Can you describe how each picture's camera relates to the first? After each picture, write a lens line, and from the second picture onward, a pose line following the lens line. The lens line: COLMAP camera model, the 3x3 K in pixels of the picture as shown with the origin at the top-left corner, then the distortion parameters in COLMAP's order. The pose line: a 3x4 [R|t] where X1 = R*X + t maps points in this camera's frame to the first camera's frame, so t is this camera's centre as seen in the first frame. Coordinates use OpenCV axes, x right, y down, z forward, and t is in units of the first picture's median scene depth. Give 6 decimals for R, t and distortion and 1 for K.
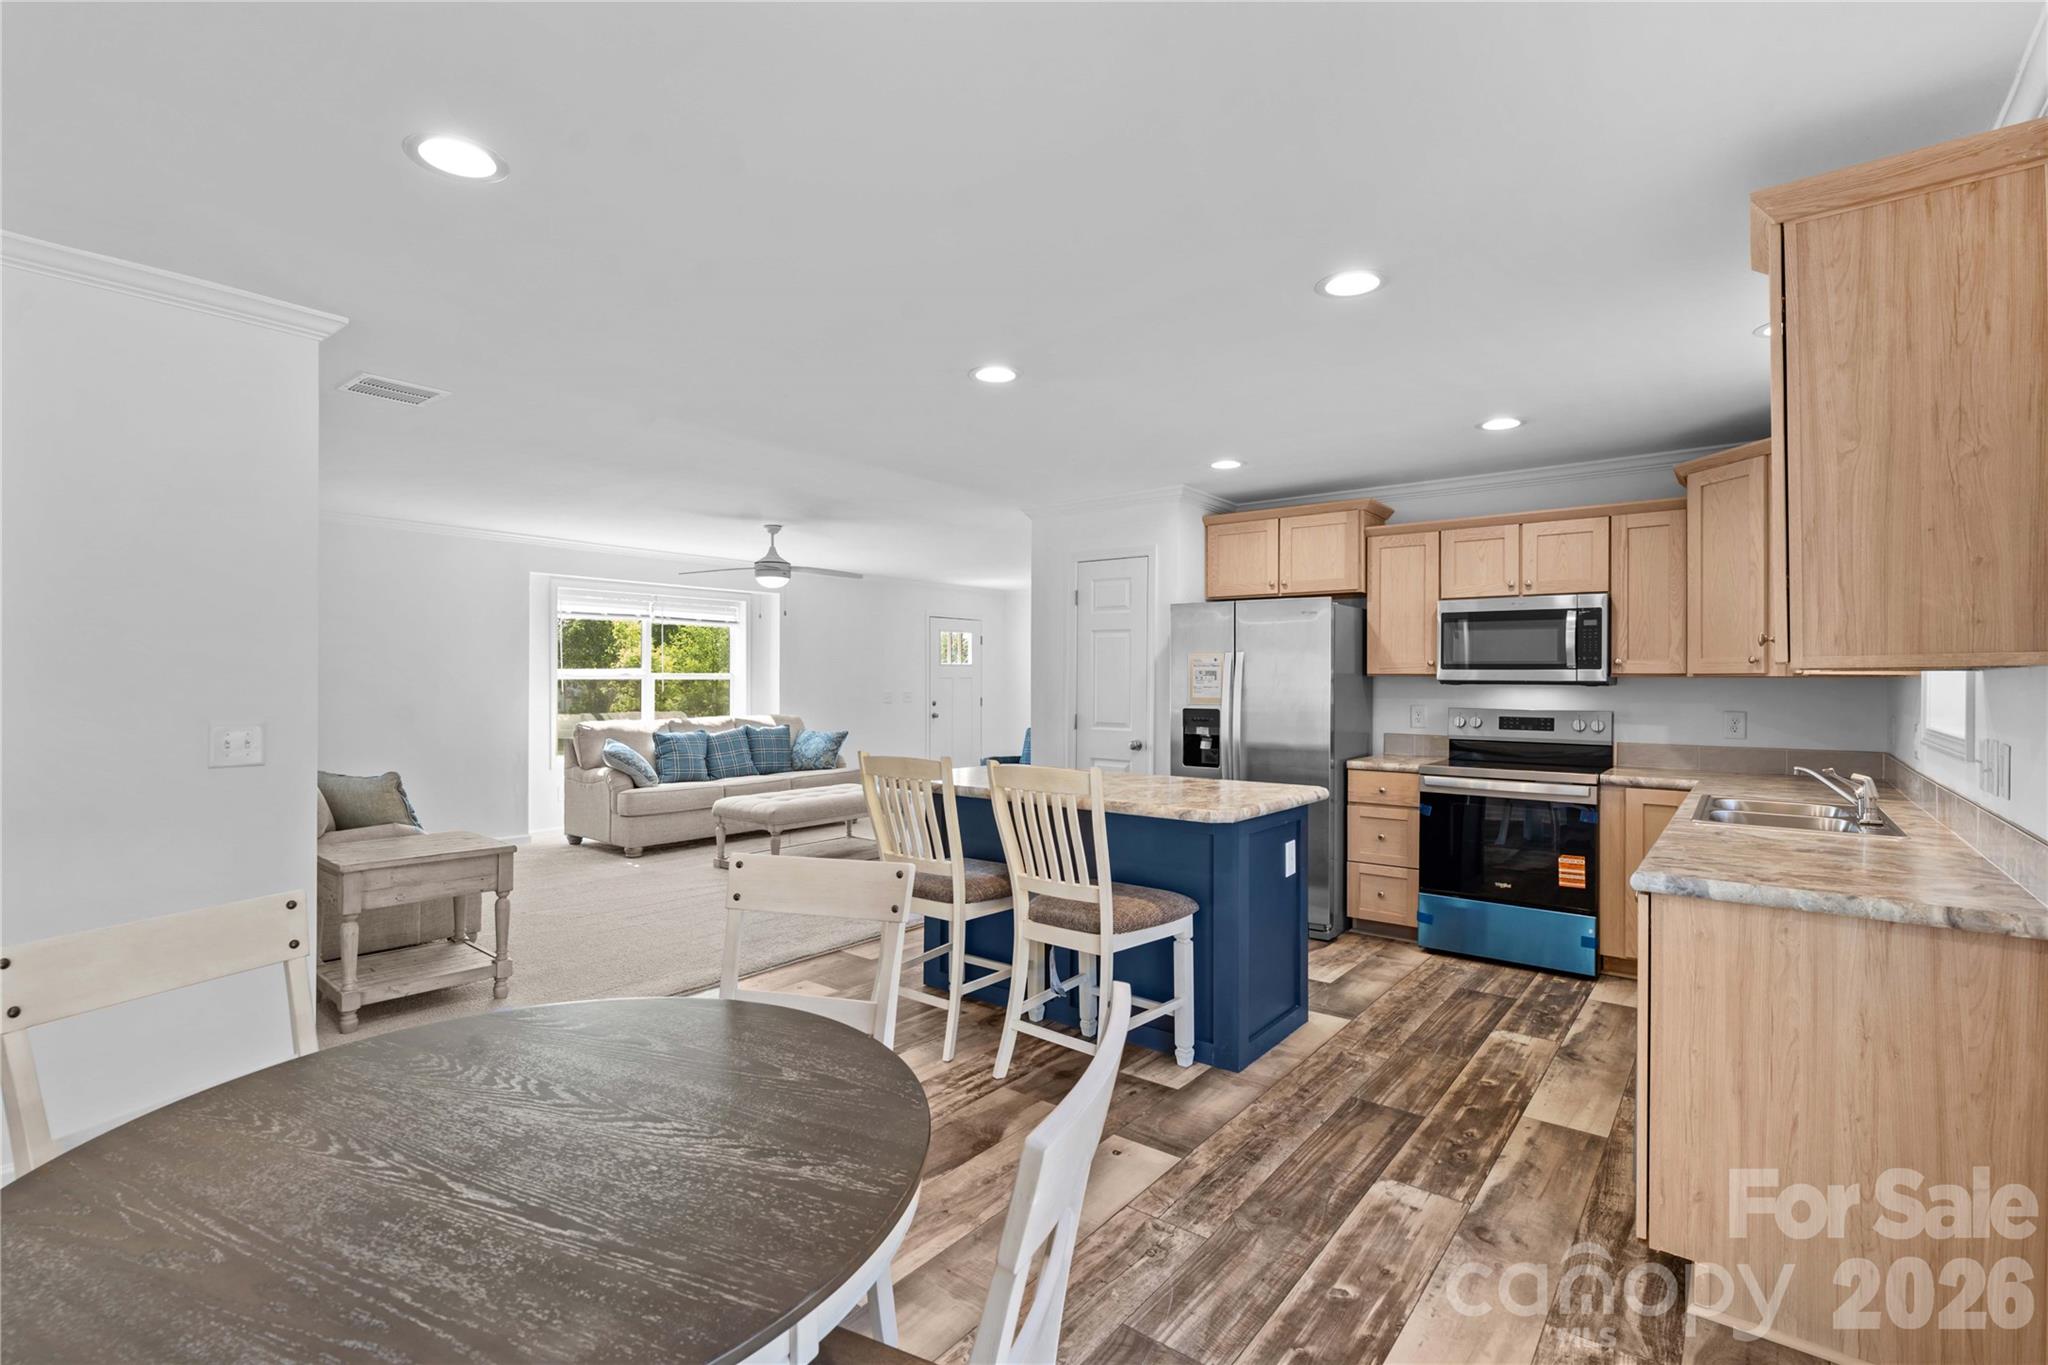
lens RADIAL K [[947.3, 0, 999.3], [0, 947.3, 677.4], [0, 0, 1]] dist [-0.009266, 0.000211]
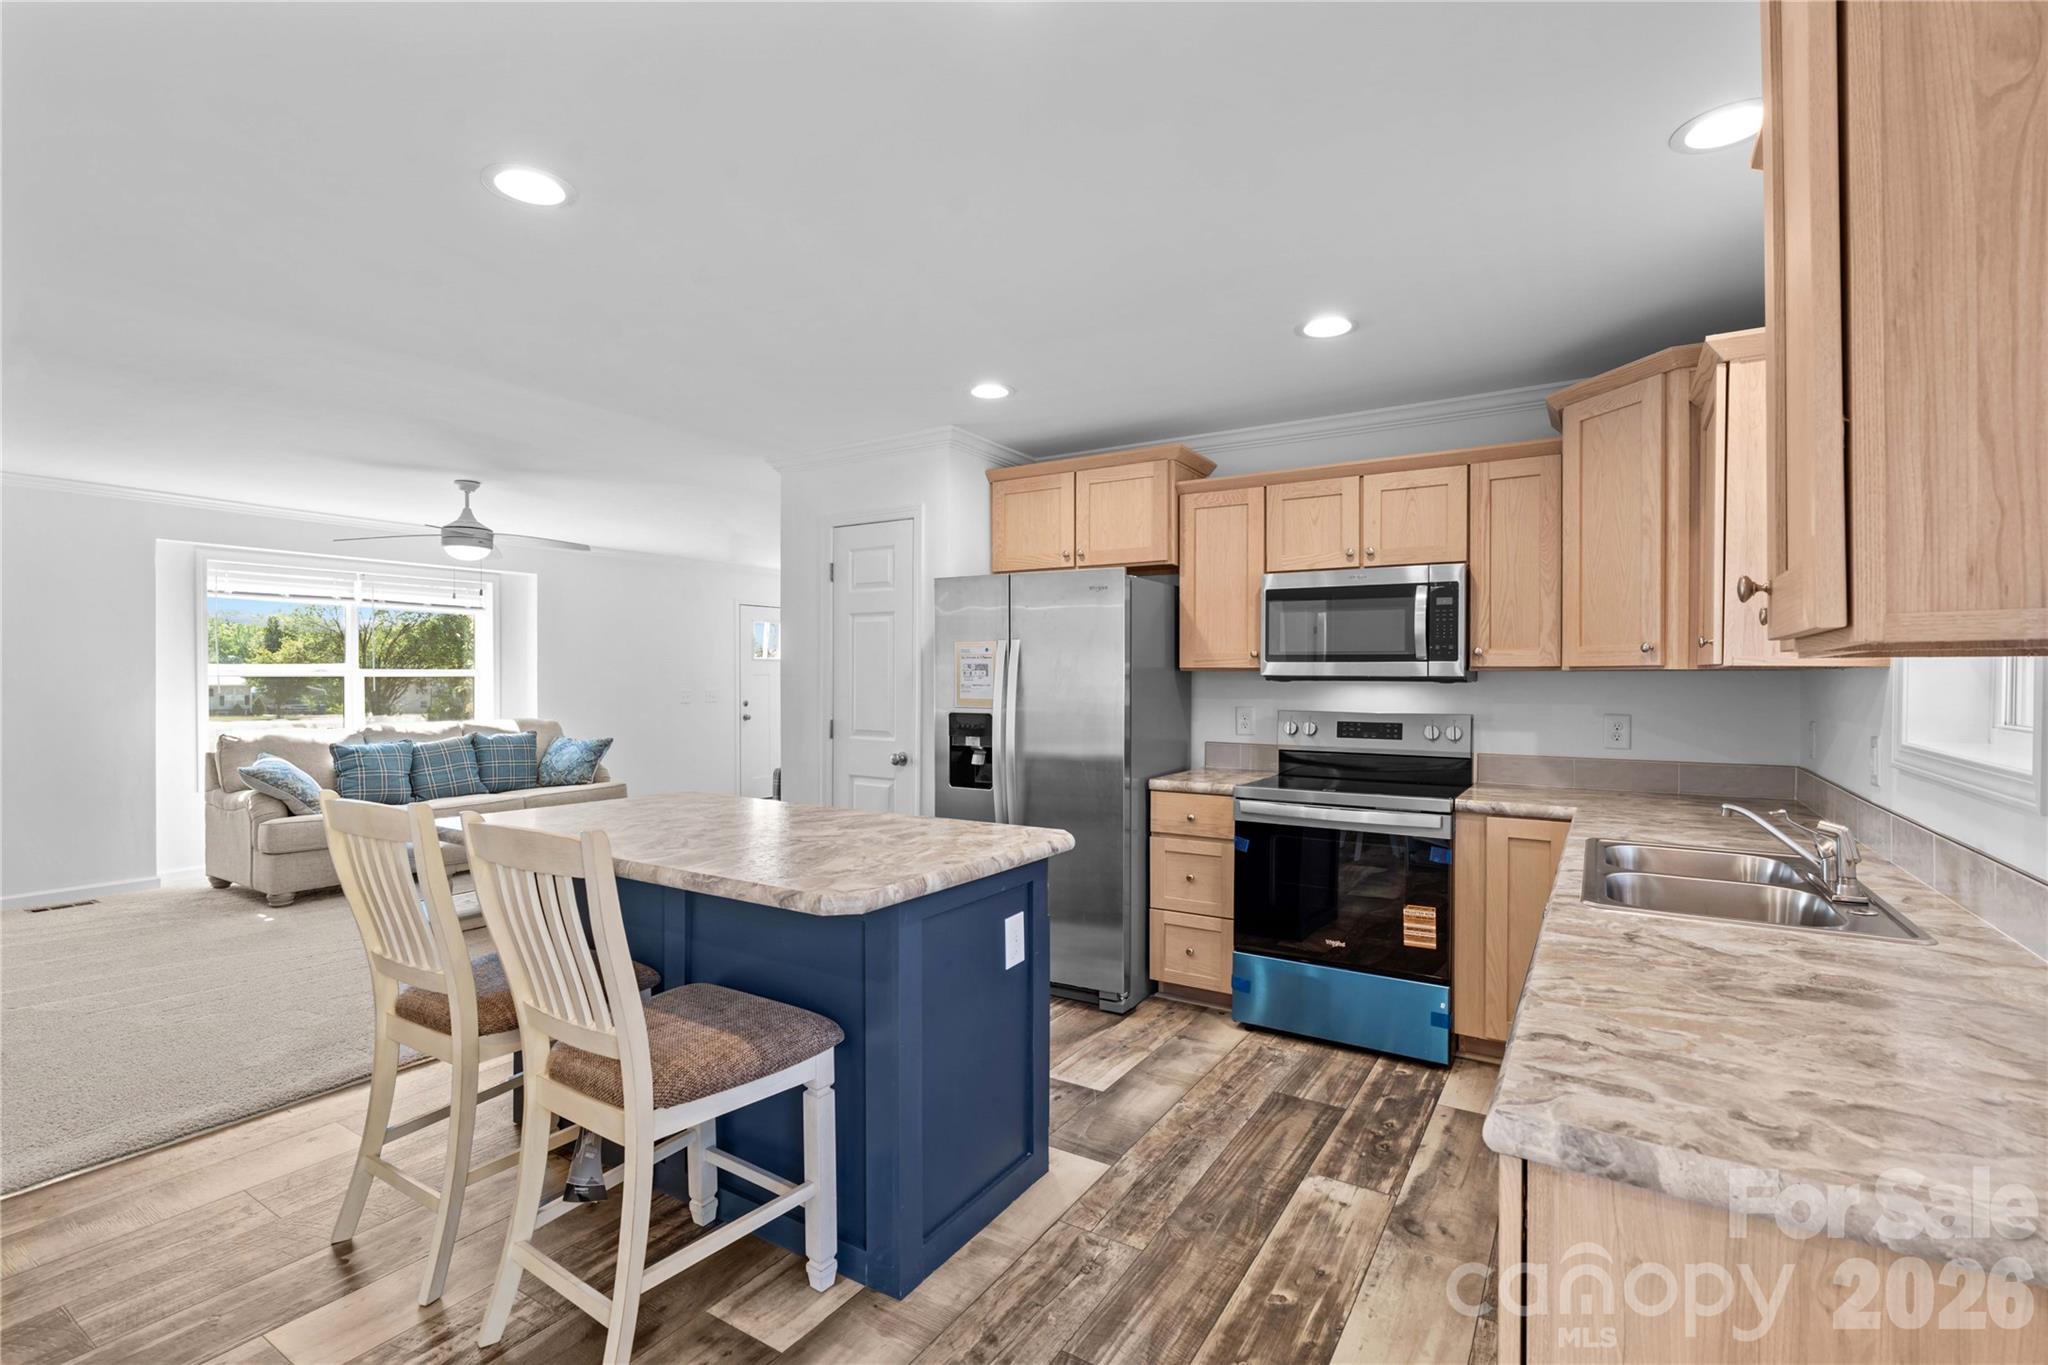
lens RADIAL K [[947.3, 0, 996.8], [0, 947.3, 680.3], [0, 0, 1]] dist [-0.009266, 0.000211]
pose [[0.994799, -0.002579, 0.101822, 0.149108], [0.001879, 0.999974, 0.006971, 0.000828], [-0.101838, -0.006744, 0.994778, 0.217891]]
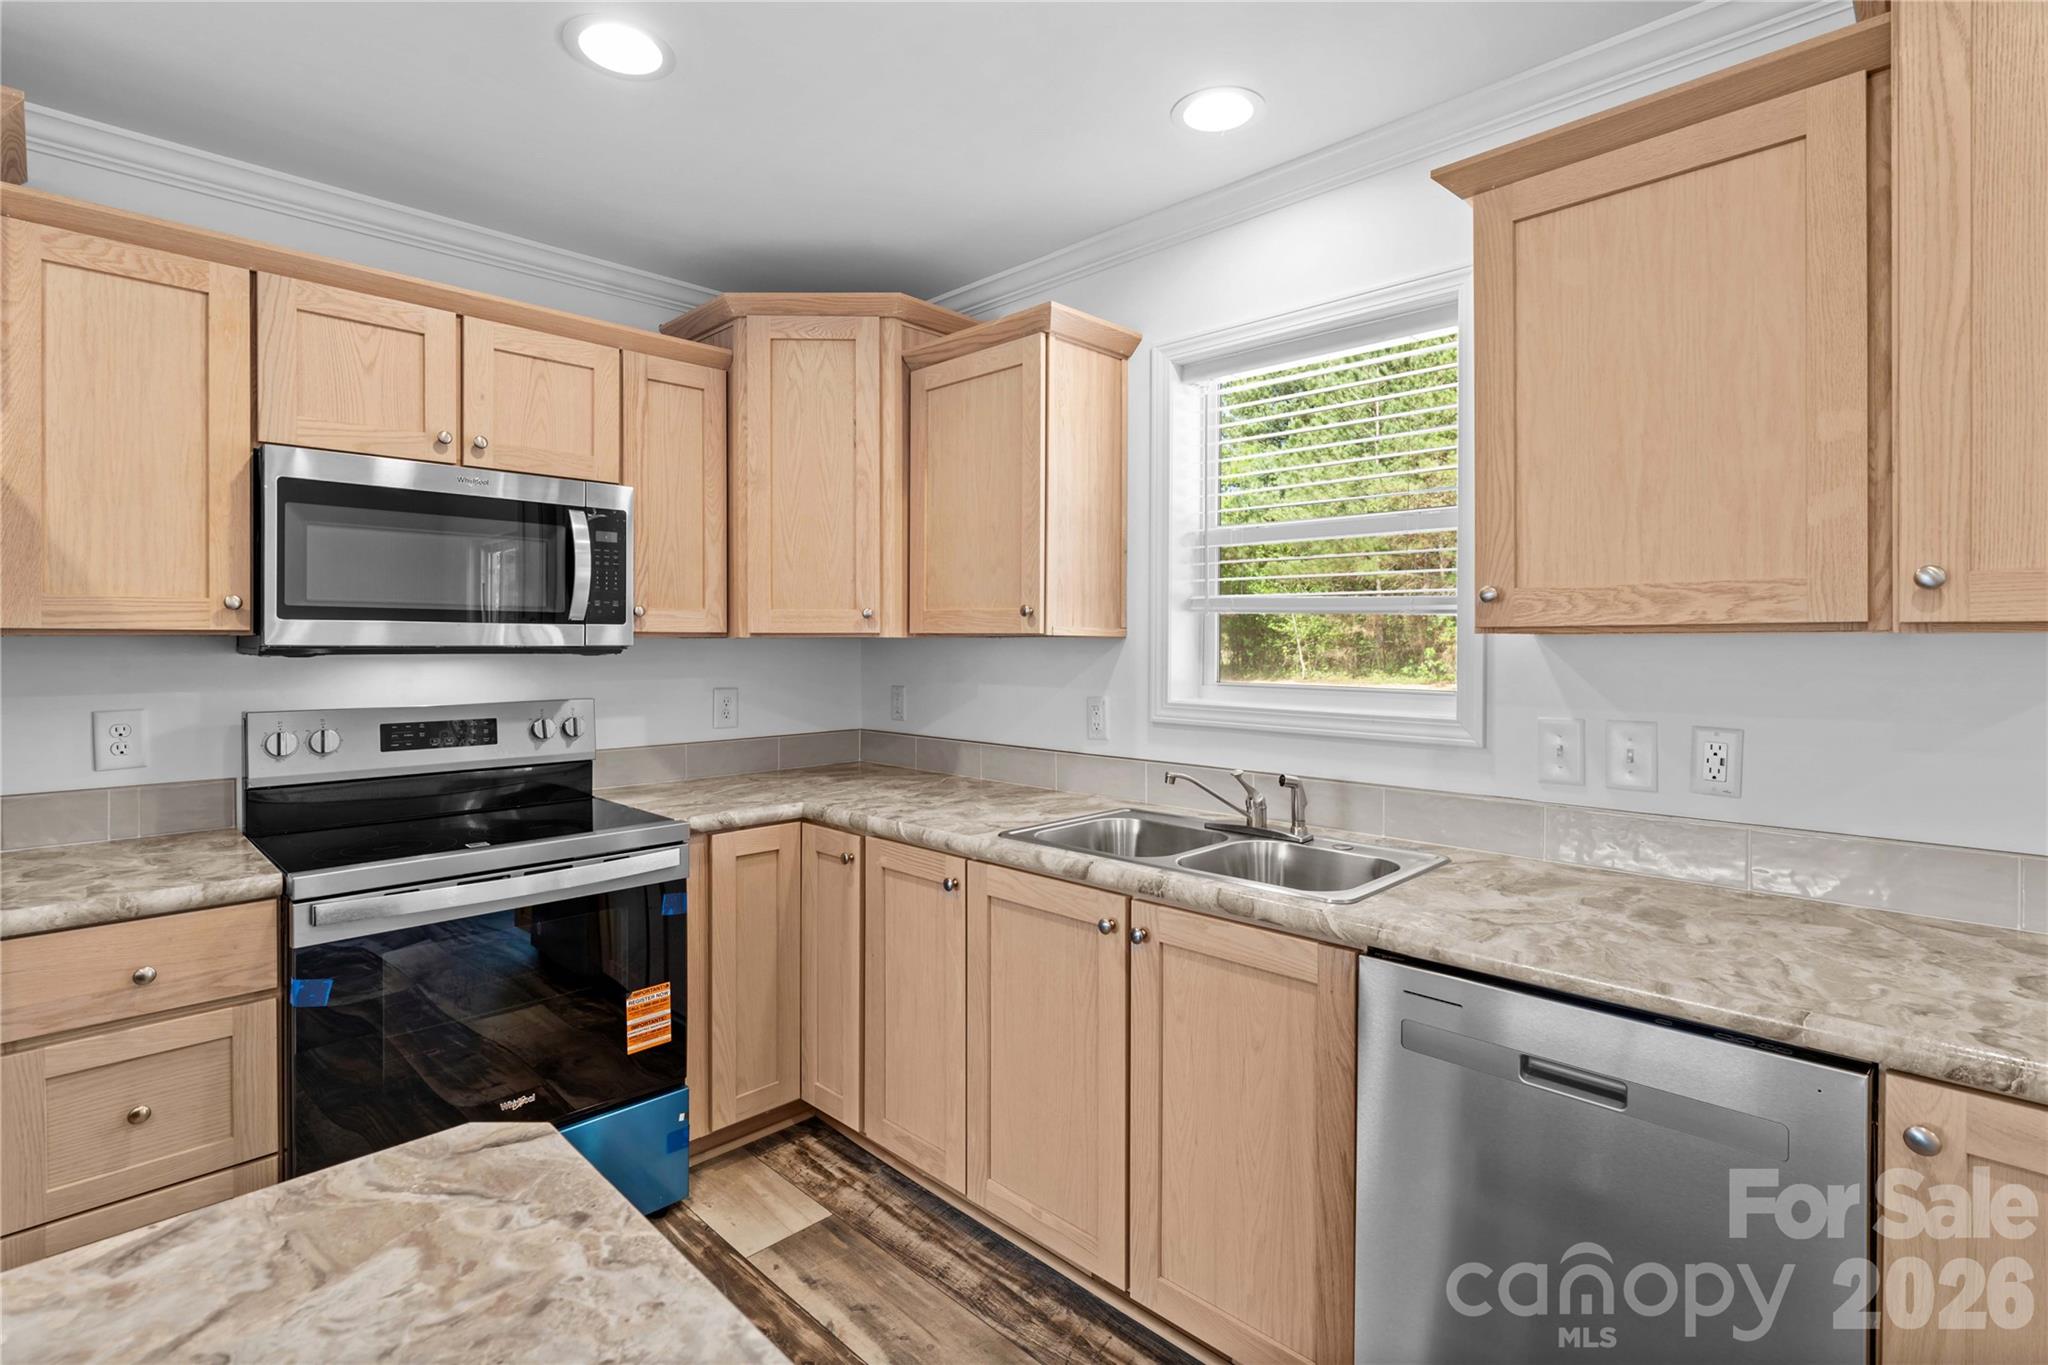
lens RADIAL K [[947.3, 0, 1070.2], [0, 947.3, 646.8], [0, 0, 1]] dist [-0.009266, 0.000211]
pose [[0.075284, -0.010679, 0.997105, 0.089547], [-0.000723, 0.999942, 0.010764, -0.001213], [-0.997162, -0.001531, 0.075272, 0.572523]]
